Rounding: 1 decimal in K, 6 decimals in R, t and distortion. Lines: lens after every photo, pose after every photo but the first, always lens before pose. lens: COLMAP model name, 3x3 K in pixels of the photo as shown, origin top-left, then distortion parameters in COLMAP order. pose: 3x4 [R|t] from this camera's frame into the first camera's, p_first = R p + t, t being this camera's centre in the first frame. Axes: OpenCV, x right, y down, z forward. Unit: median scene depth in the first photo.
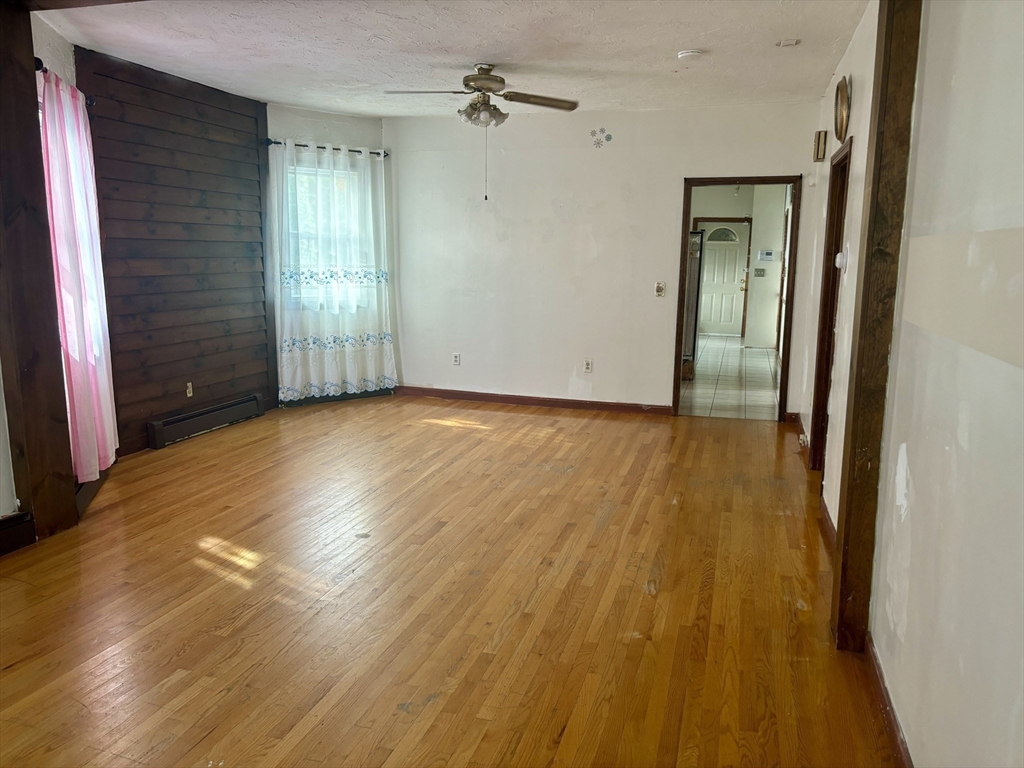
lens RADIAL K [[775.9, 0, 513.7], [0, 775.9, 384.0], [0, 0, 1]] dist [0.044419, -0.045346]
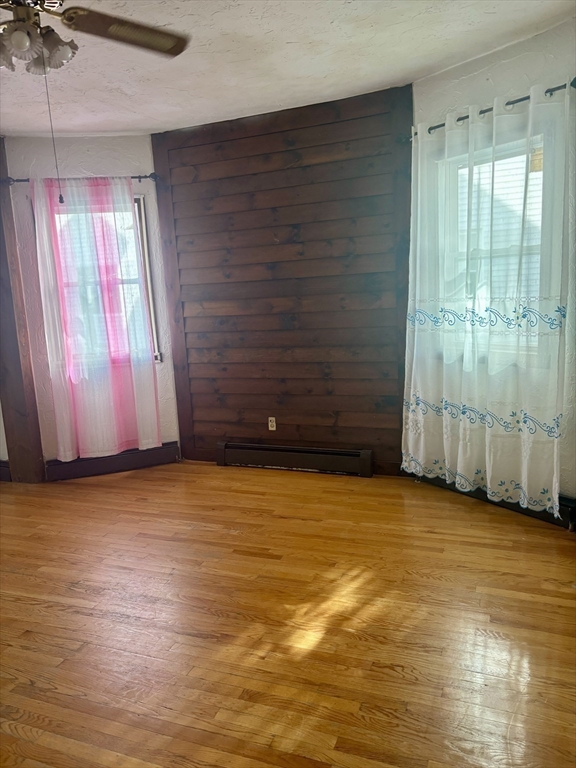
lens RADIAL K [[581.9, 0, 284.6], [0, 581.9, 388.6], [0, 0, 1]] dist [0.044419, -0.045346]
pose [[-0.099904, 0.172468, -0.979936, 0.325833], [-0.108739, 0.977071, 0.183050, -0.177608], [0.989037, 0.124844, -0.078859, 1.044605]]
